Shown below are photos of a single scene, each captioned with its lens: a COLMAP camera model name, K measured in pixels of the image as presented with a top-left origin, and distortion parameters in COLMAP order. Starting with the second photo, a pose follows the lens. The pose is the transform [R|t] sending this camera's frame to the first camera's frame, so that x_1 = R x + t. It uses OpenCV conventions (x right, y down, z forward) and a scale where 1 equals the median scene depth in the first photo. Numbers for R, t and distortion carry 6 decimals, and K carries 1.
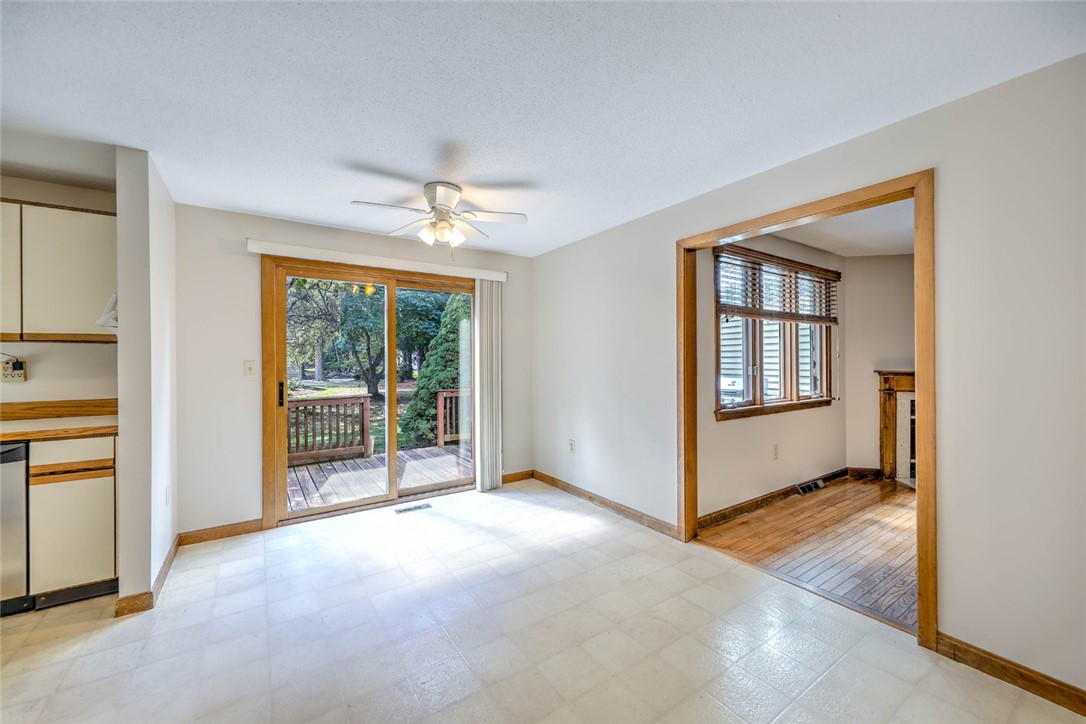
lens RADIAL K [[429.4, 0, 544.0], [0, 429.4, 360.2], [0, 0, 1]] dist [0.000122, 0.000026]
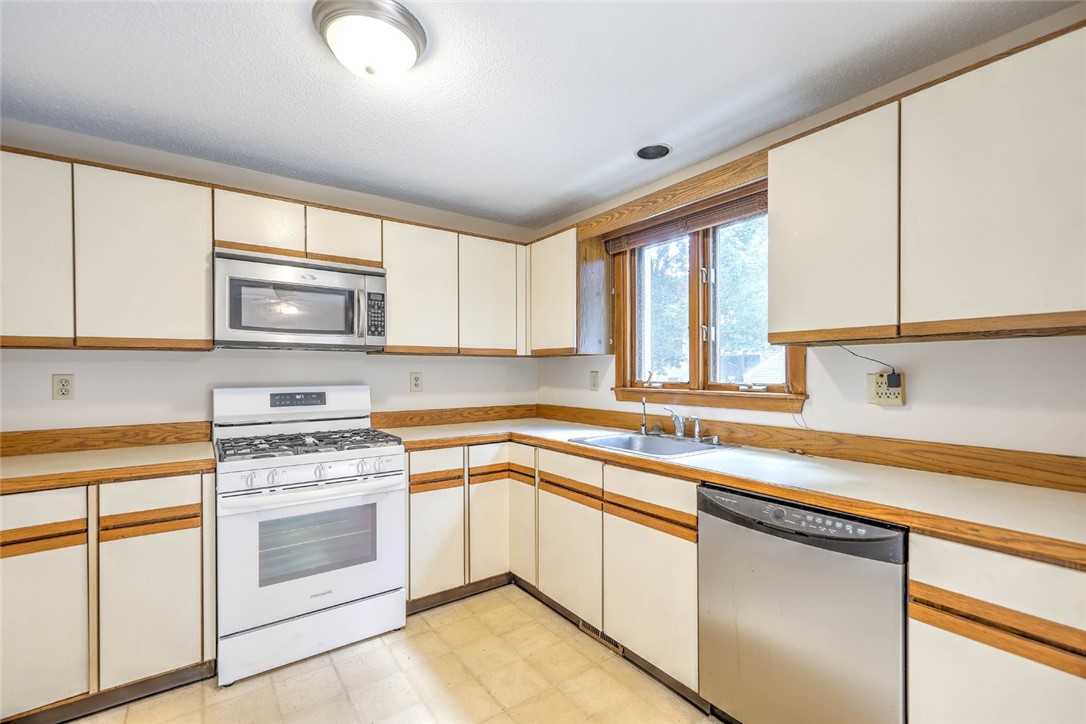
lens RADIAL K [[463.7, 0, 542.7], [0, 463.7, 366.9], [0, 0, 1]] dist [-0.000677, 0.000146]
pose [[0.030704, 0.003467, -0.999522, -0.586947], [-0.004188, 0.999986, 0.003340, -0.007297], [0.999520, 0.004083, 0.030718, 0.485306]]
